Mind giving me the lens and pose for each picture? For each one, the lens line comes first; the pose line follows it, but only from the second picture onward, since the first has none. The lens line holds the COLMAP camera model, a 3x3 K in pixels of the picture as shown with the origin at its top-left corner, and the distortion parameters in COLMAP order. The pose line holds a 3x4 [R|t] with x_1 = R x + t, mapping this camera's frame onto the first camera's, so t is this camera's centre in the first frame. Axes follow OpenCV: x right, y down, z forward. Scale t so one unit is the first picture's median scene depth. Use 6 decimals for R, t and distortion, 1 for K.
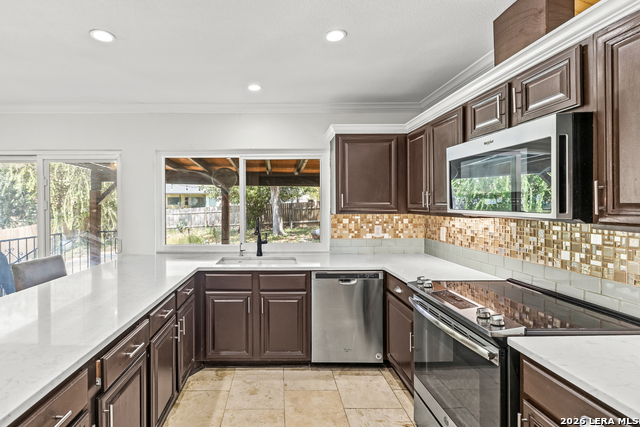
lens RADIAL K [[302.2, 0, 287.2], [0, 302.2, 204.1], [0, 0, 1]] dist [0.000349, 0.000615]
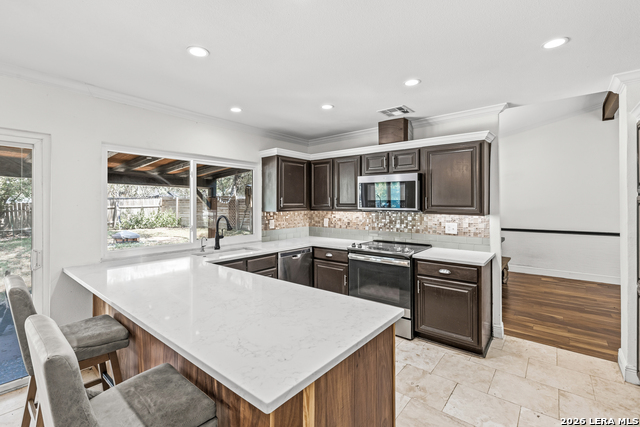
lens RADIAL K [[289.8, 0, 314.5], [0, 289.8, 201.7], [0, 0, 1]] dist [0.005574, -0.000154]
pose [[0.647829, 0.007830, 0.761745, -0.804219], [-0.002892, 0.999965, -0.007819, -0.003856], [-0.761780, 0.002862, 0.647829, -0.001940]]
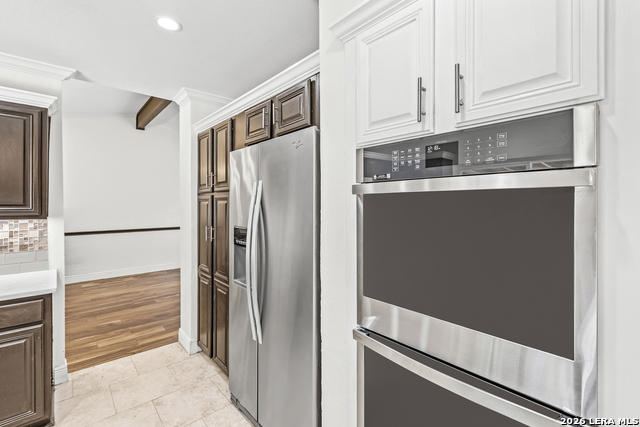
lens RADIAL K [[289.8, 0, 319.0], [0, 289.8, 204.7], [0, 0, 1]] dist [0.005574, -0.000154]
pose [[-0.650812, 0.001983, 0.759236, -0.587983], [0.001229, 0.999998, -0.001558, 0.003911], [-0.759238, -0.000081, -0.650813, 0.178060]]
